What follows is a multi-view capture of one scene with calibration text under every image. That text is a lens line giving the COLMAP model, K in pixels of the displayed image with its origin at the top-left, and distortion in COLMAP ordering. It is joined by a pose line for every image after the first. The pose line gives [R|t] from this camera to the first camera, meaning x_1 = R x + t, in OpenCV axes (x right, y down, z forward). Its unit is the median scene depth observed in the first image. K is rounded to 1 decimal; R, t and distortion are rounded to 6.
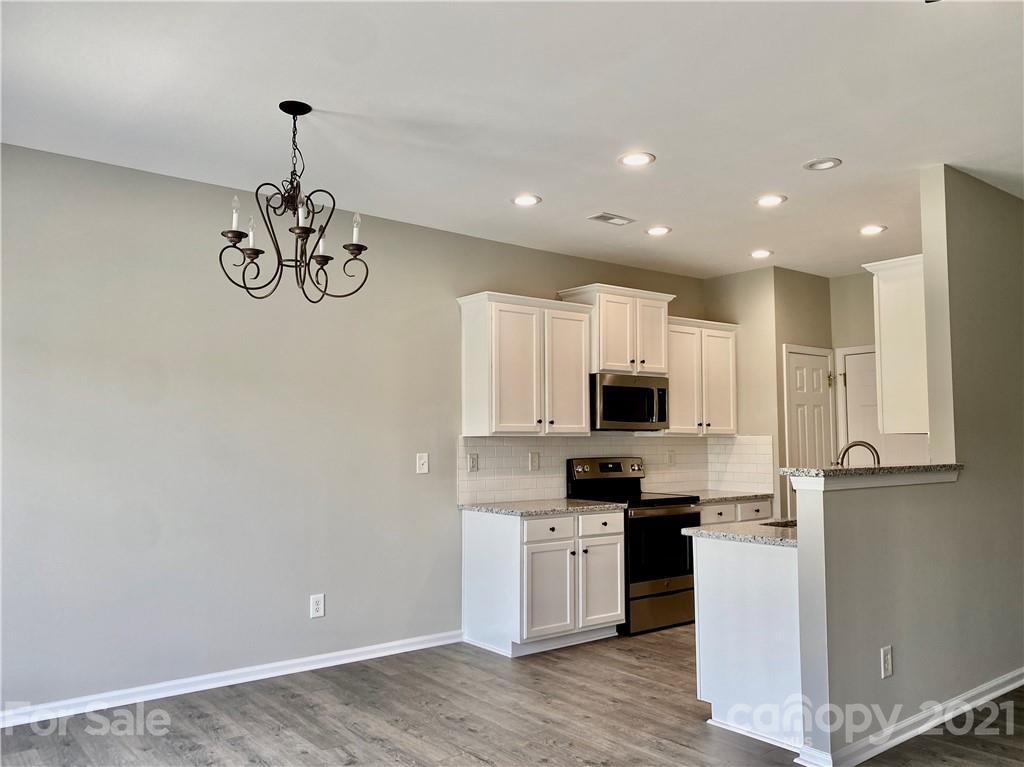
lens RADIAL K [[797.4, 0, 521.3], [0, 797.4, 380.2], [0, 0, 1]] dist [0.082654, -0.103749]
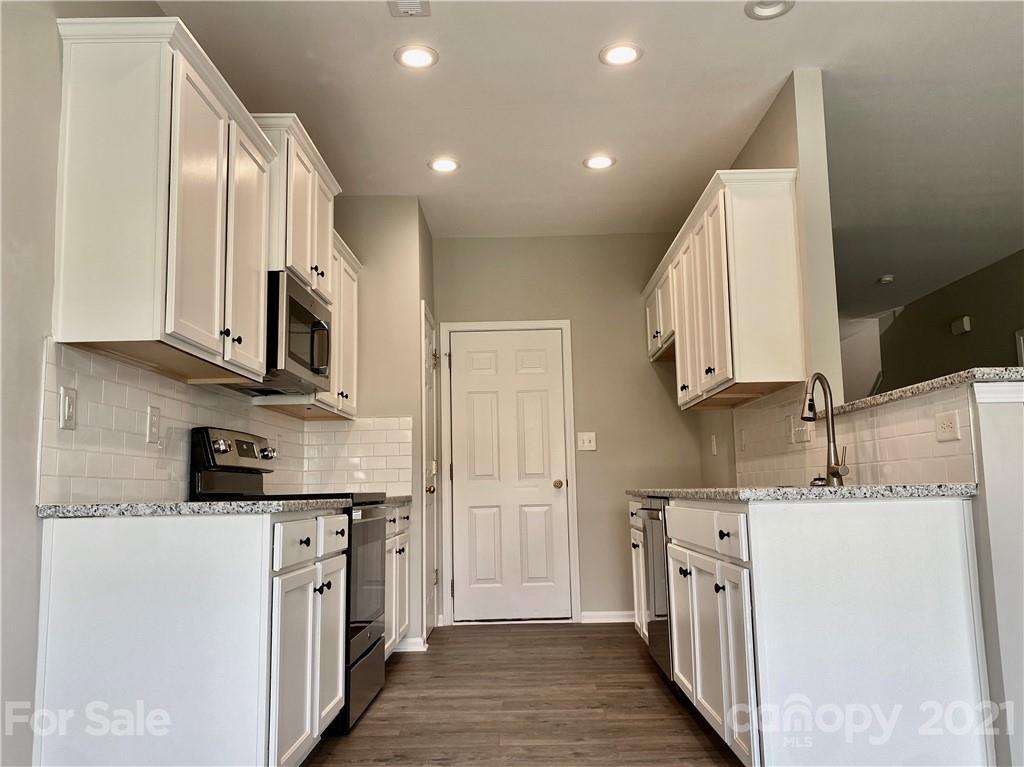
lens RADIAL K [[808.7, 0, 512.2], [0, 808.7, 386.5], [0, 0, 1]] dist [0.062601, -0.064278]
pose [[0.626502, 0.092296, 0.773936, -0.252777], [-0.040282, 0.995471, -0.086107, 0.121070], [-0.778379, 0.022770, 0.627382, 0.550640]]
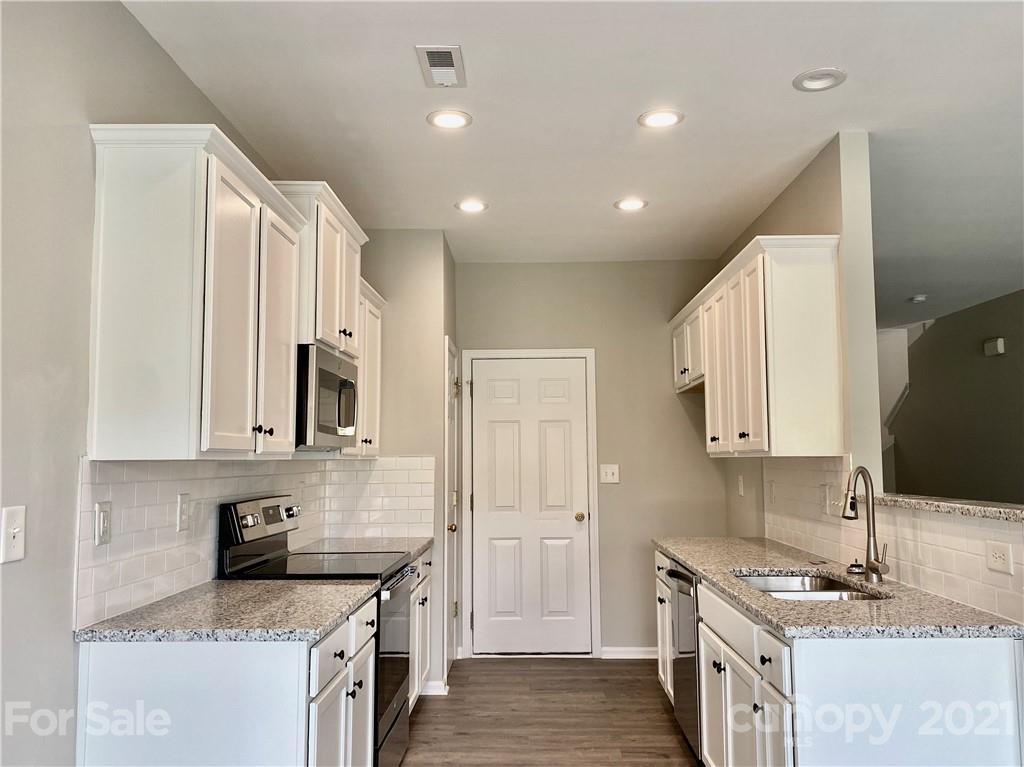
lens RADIAL K [[821.0, 0, 512.0], [0, 821.0, 383.5], [0, 0, 1]] dist [0.052179, -0.038191]
pose [[0.635017, 0.071663, 0.769167, -0.267296], [-0.055512, 0.997347, -0.047093, 0.039269], [-0.770501, -0.012793, 0.637310, 0.564858]]
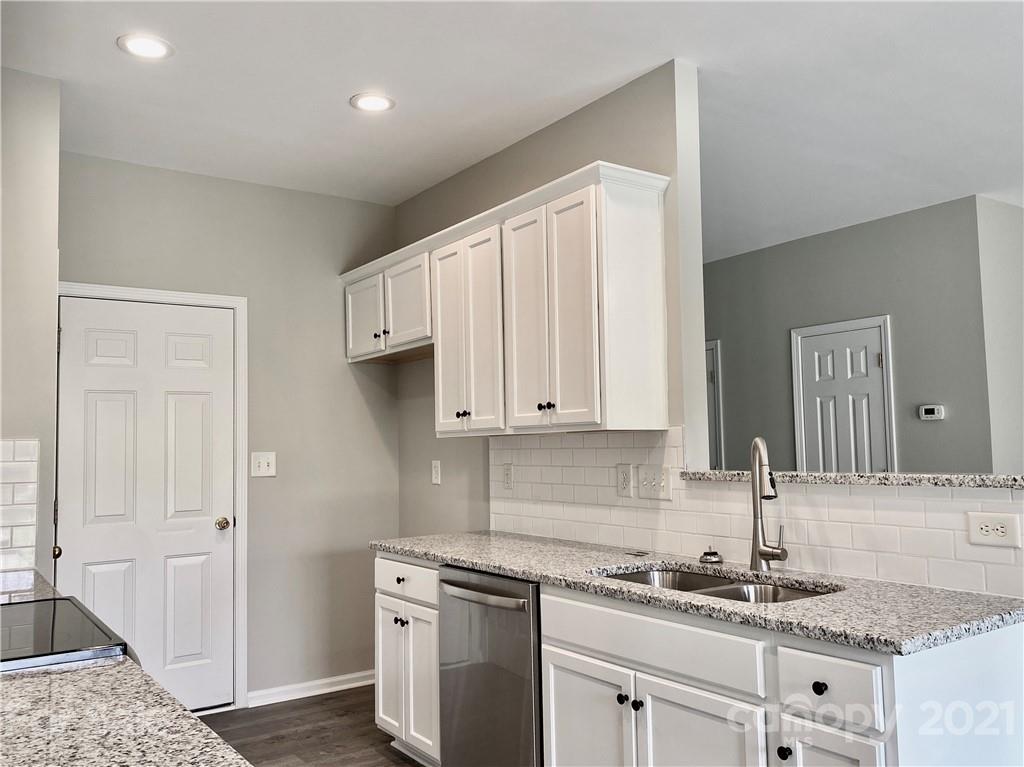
lens RADIAL K [[844.7, 0, 516.2], [0, 844.7, 396.2], [0, 0, 1]] dist [0.074968, -0.140217]
pose [[0.048472, 0.065451, 0.996678, -0.187841], [-0.056009, 0.996459, -0.062713, 0.069888], [-0.997253, -0.052783, 0.051966, 0.851029]]
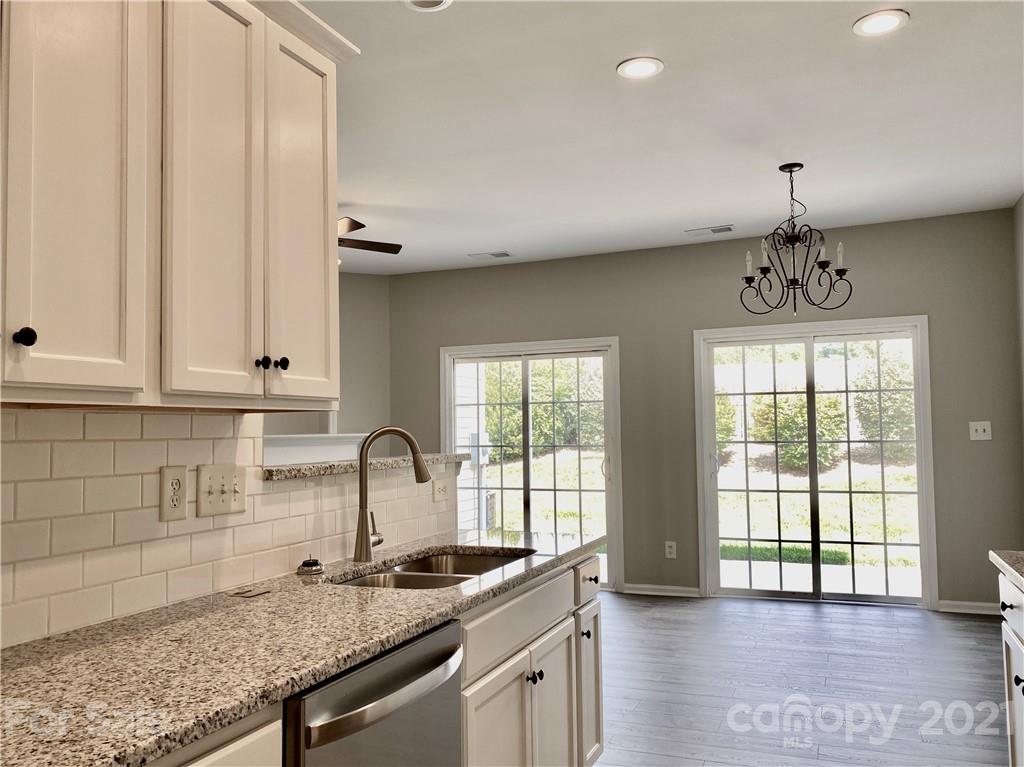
lens RADIAL K [[808.7, 0, 512.2], [0, 808.7, 386.5], [0, 0, 1]] dist [0.062601, -0.064278]
pose [[-0.870798, -0.009581, -0.491547, 0.478748], [0.055169, 0.991591, -0.117064, 0.091634], [0.488535, -0.129057, -0.862947, 1.191639]]
